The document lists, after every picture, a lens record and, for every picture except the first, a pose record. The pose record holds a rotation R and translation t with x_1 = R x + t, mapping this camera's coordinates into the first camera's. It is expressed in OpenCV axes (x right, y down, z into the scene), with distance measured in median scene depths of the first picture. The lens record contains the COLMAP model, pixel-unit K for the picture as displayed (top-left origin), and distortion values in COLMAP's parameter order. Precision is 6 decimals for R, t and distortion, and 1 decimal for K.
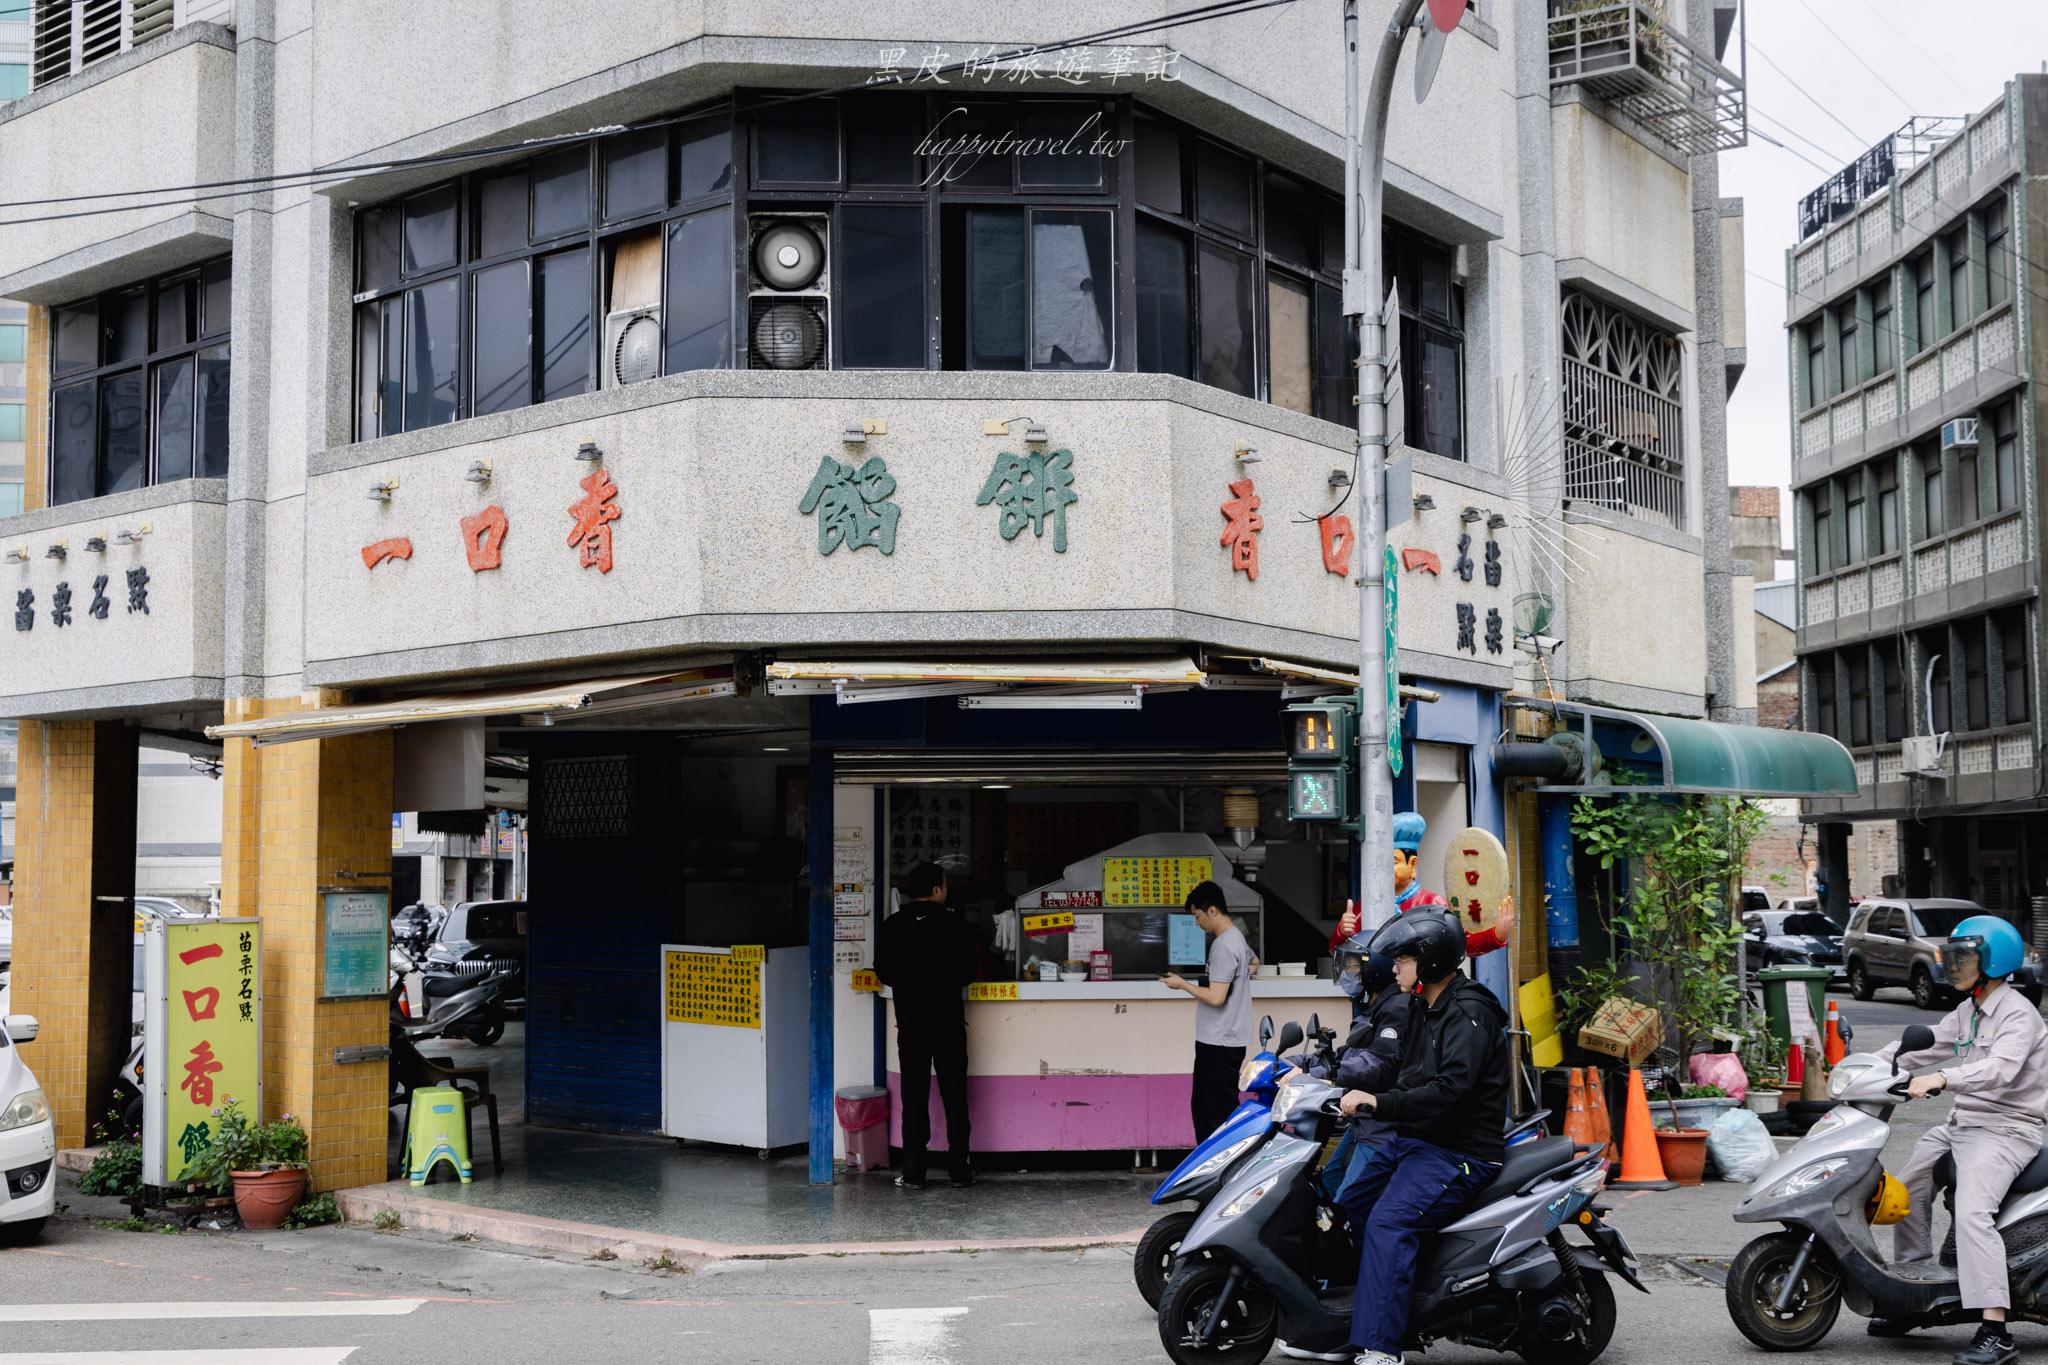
lens RADIAL K [[2372.5, 0, 1024.0], [0, 2372.5, 682.5], [0, 0, 1]] dist [0.006104, 0.020264]
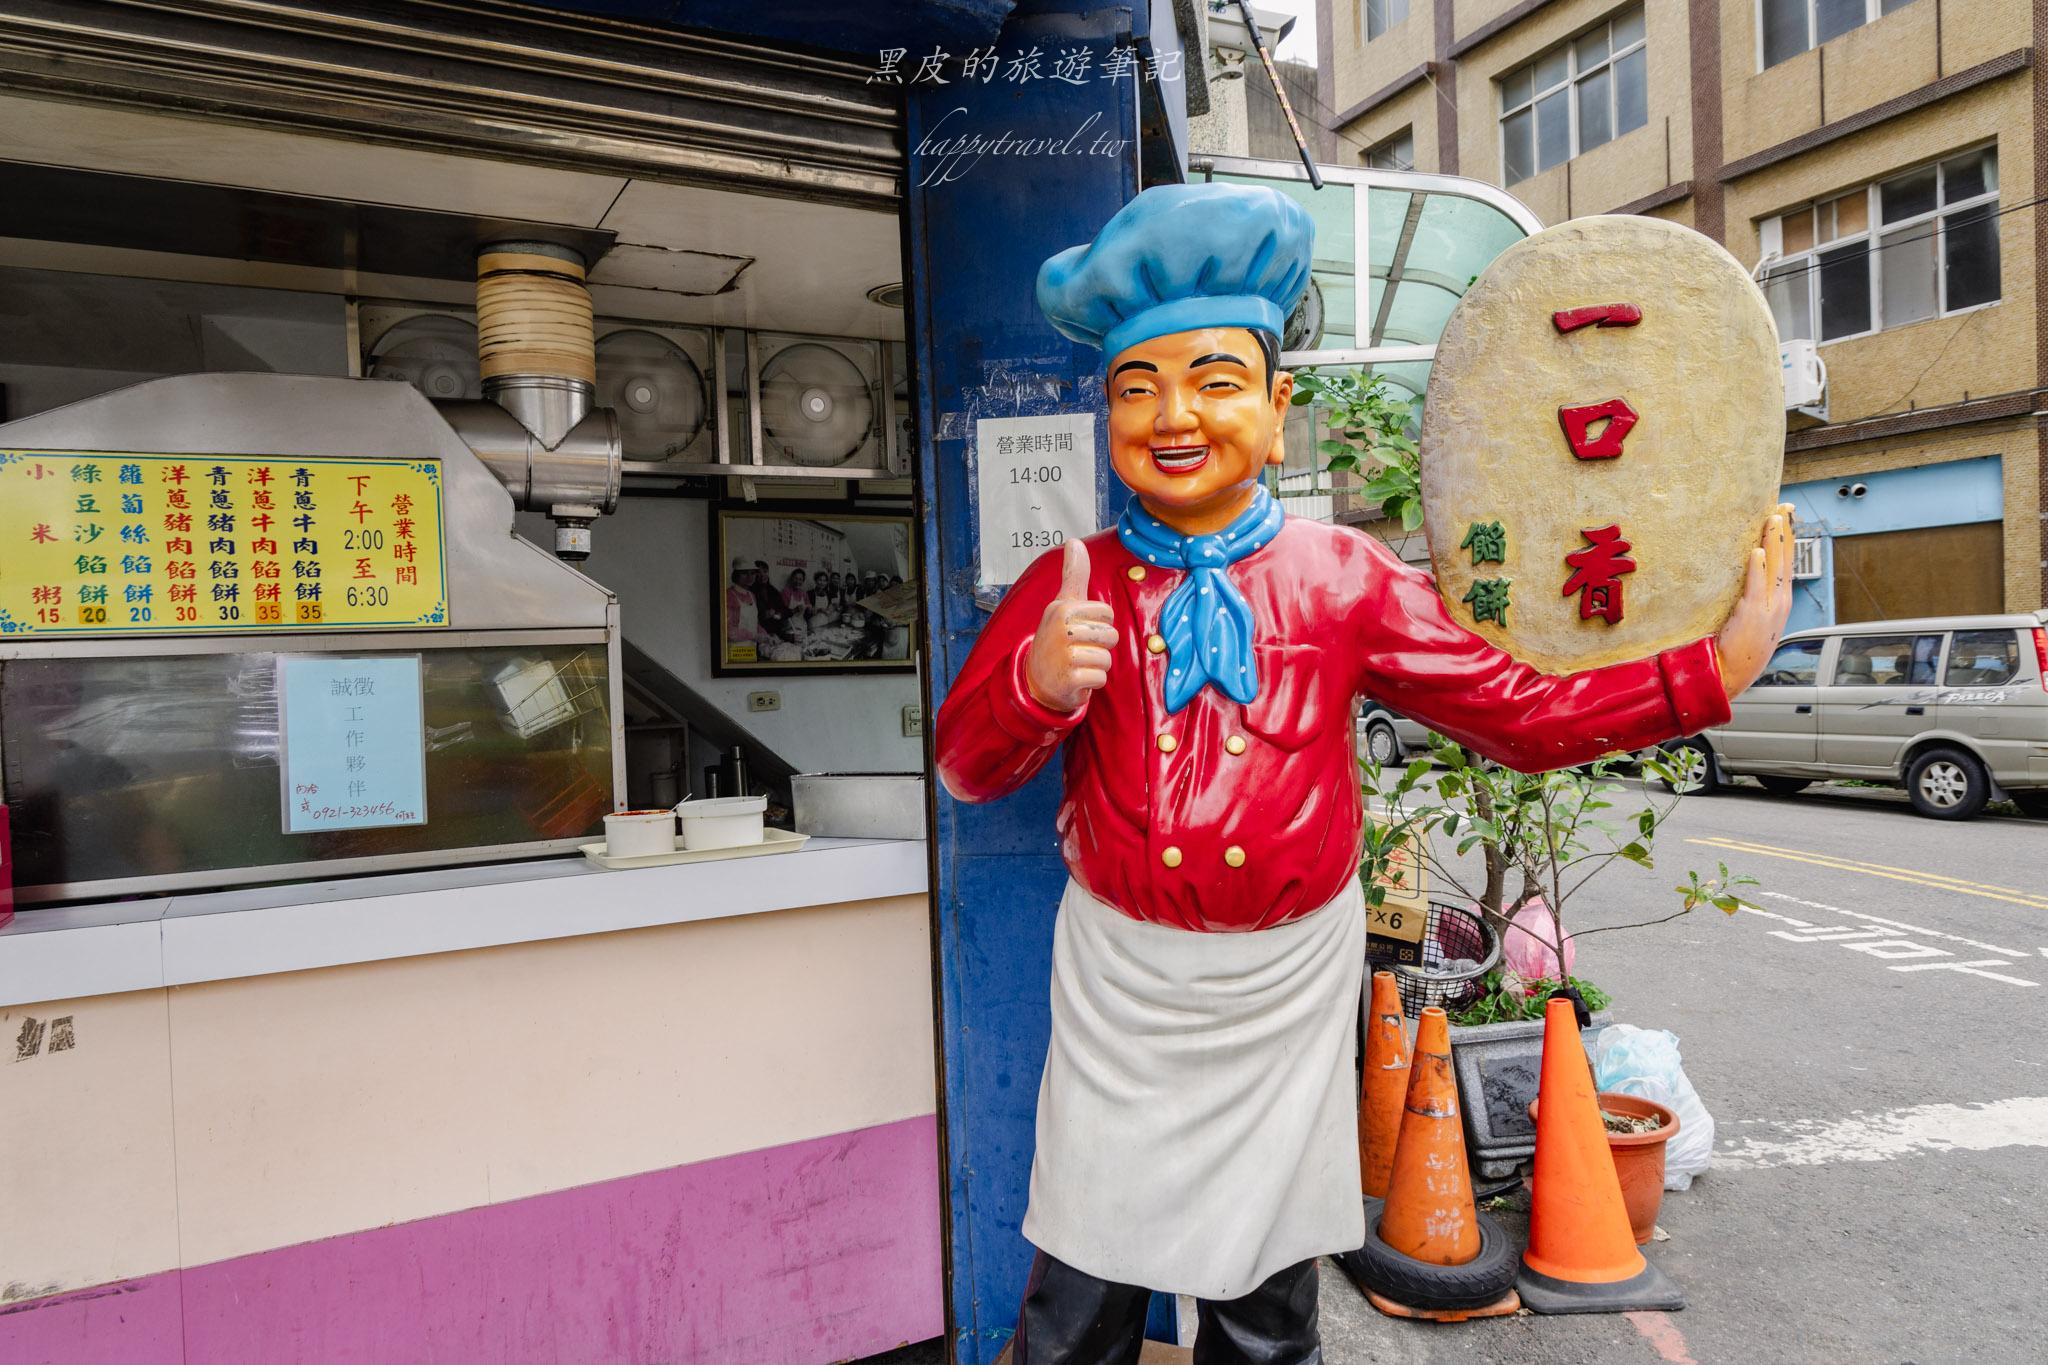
lens RADIAL K [[1365.8, 0, 1024.0], [0, 1365.8, 682.5], [0, 0, 1]] dist [0.002028, 0.001385]
pose [[0.909487, -0.035080, 0.414250, 0.074183], [-0.002224, 0.996009, 0.089228, 0.085470], [-0.415727, -0.082072, 0.905779, 0.811584]]
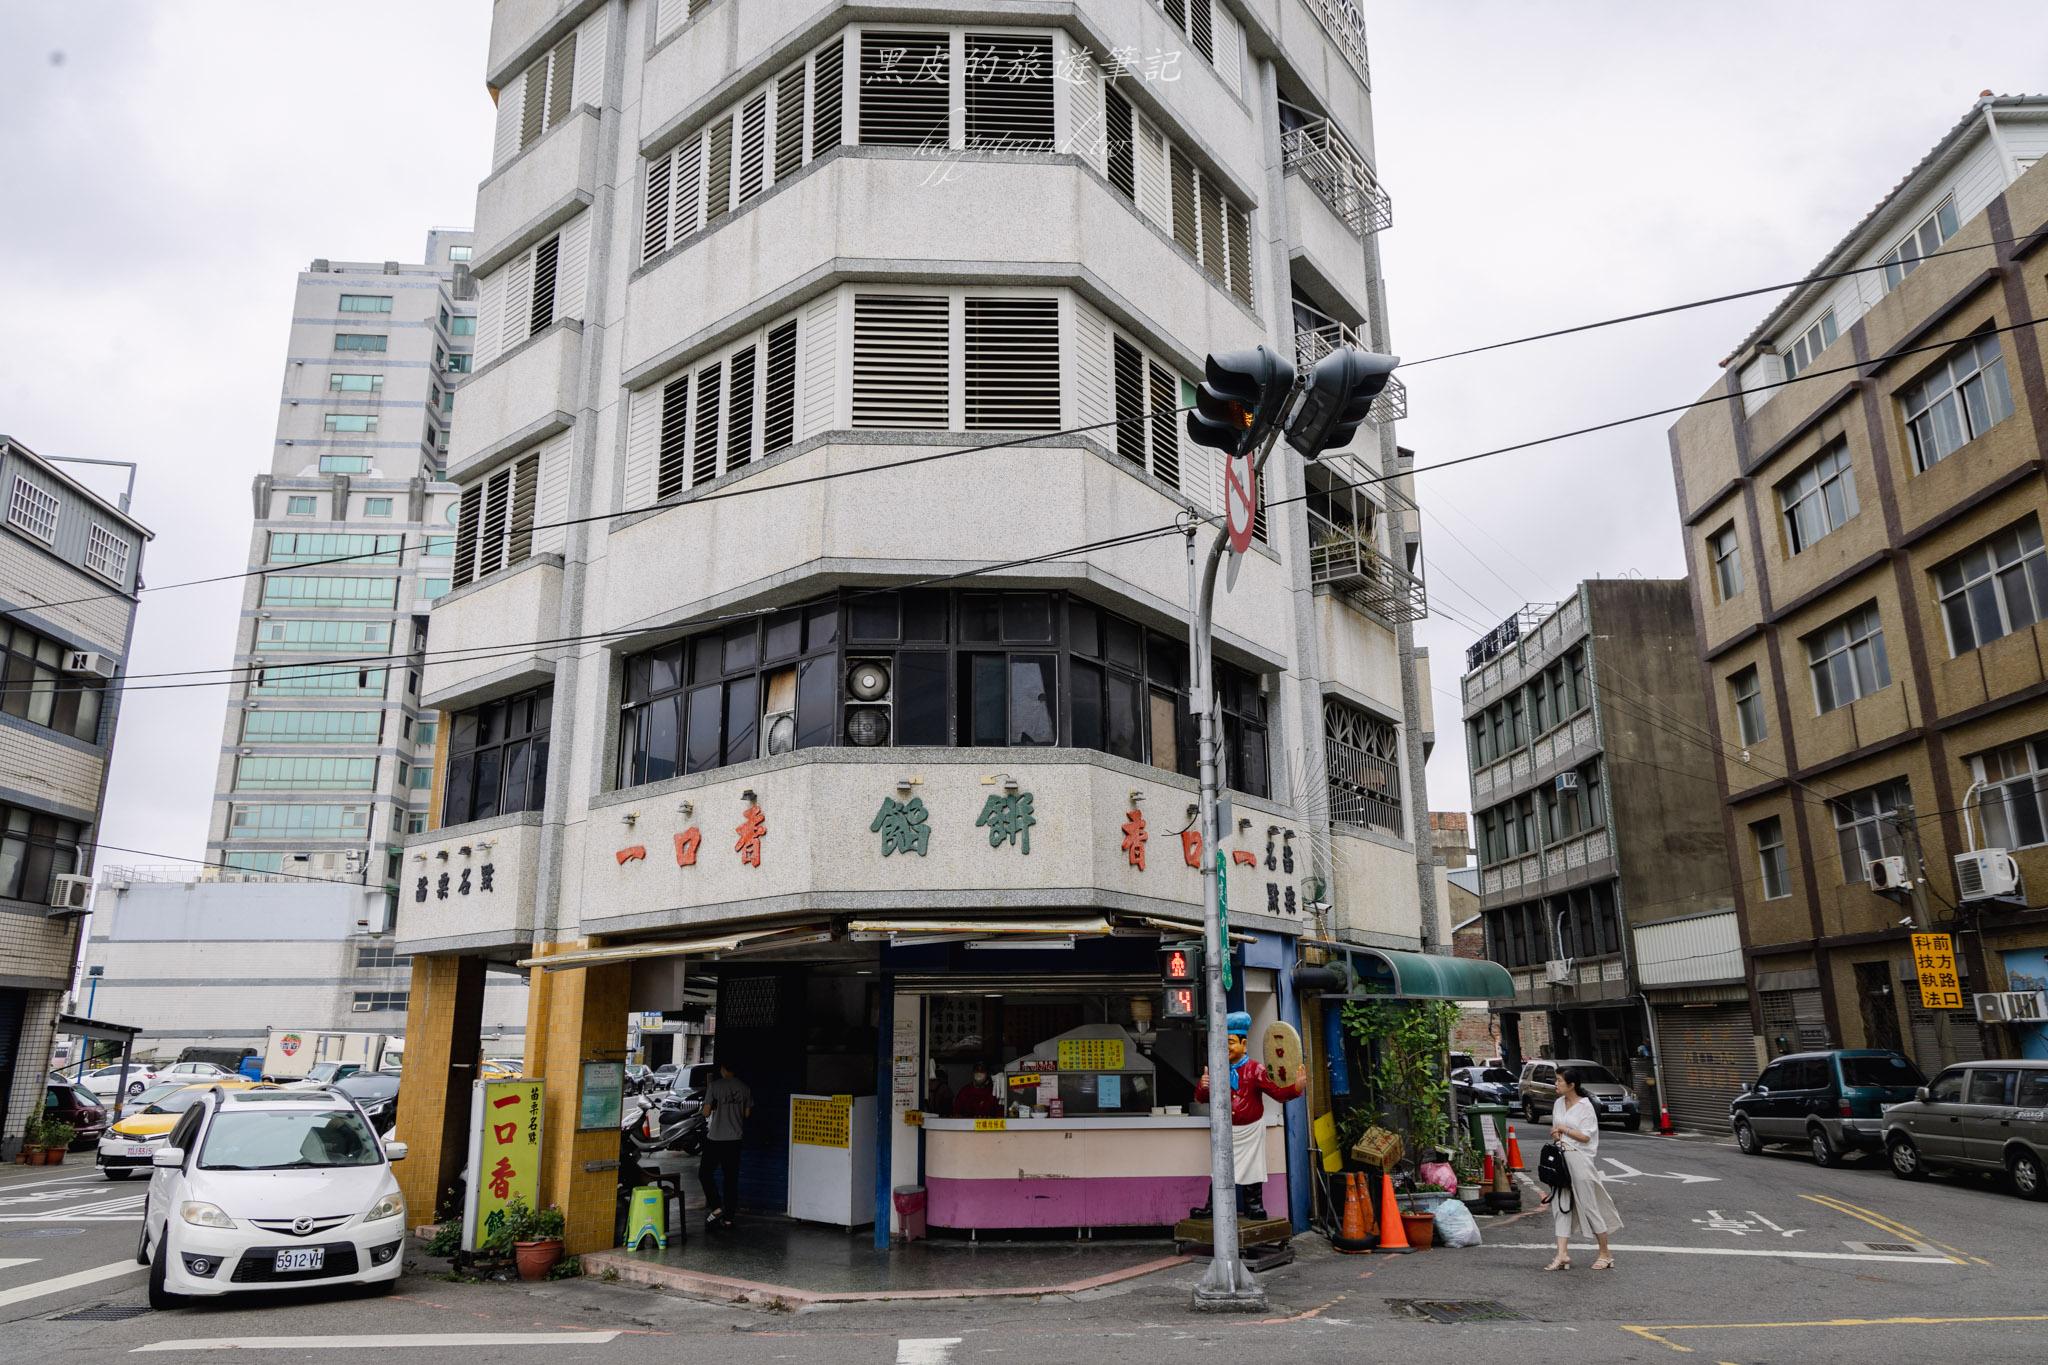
lens RADIAL K [[1365.8, 0, 1024.0], [0, 1365.8, 682.5], [0, 0, 1]] dist [0.002028, 0.001385]
pose [[0.999979, -0.003402, -0.005435, 0.016059], [0.002387, 0.984216, -0.176956, -0.002603], [0.005951, 0.176939, 0.984204, 0.021588]]
